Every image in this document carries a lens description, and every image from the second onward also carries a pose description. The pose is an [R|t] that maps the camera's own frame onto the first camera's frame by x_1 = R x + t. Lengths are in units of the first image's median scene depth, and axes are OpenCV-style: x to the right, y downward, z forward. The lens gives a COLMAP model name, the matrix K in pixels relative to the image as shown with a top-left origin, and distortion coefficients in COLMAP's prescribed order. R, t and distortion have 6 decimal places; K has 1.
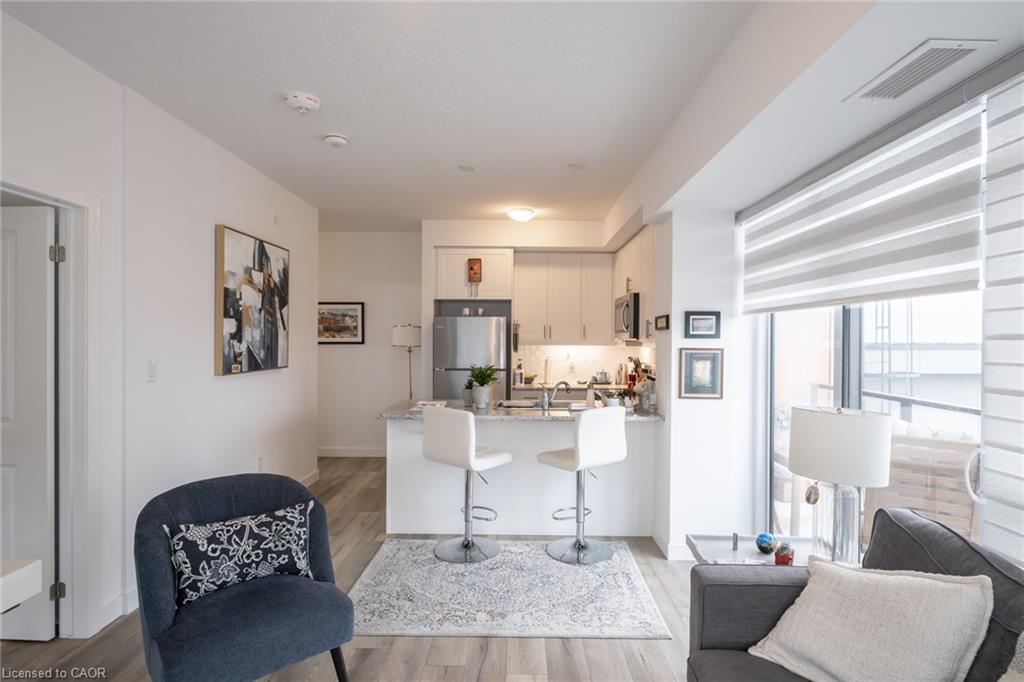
lens RADIAL K [[541.6, 0, 521.4], [0, 541.6, 344.7], [0, 0, 1]] dist [0.001269, 0.000643]
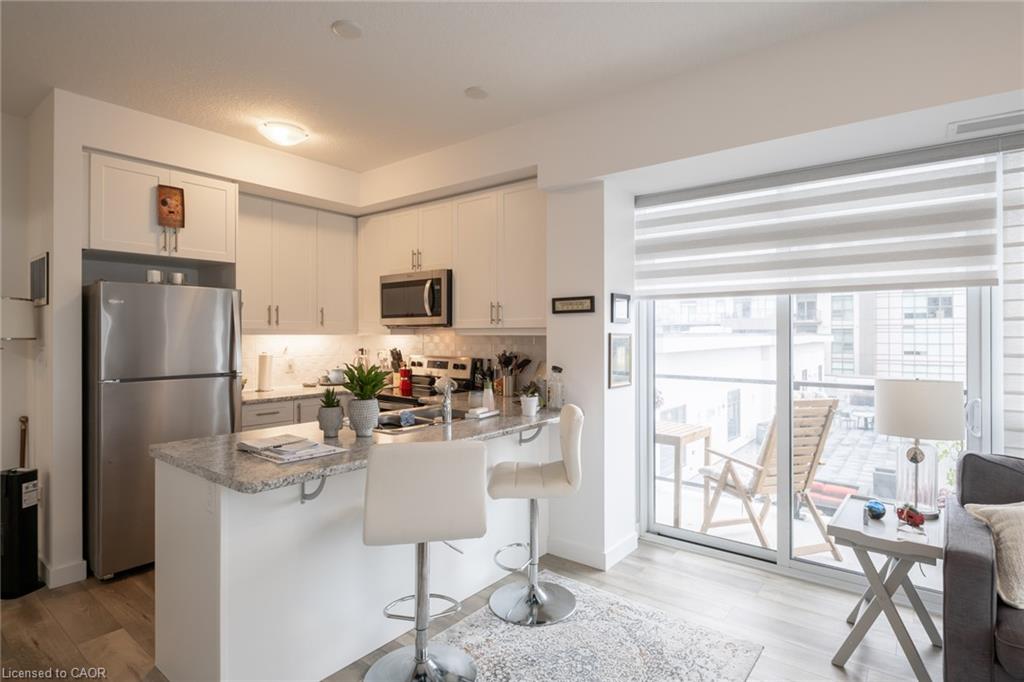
lens RADIAL K [[527.7, 0, 521.8], [0, 527.7, 336.6], [0, 0, 1]] dist [-0.005473, -0.000958]
pose [[0.605912, -0.009153, 0.795479, -0.353955], [0.010057, 0.999942, 0.003845, 0.004742], [-0.795468, 0.005670, 0.605969, 0.409067]]
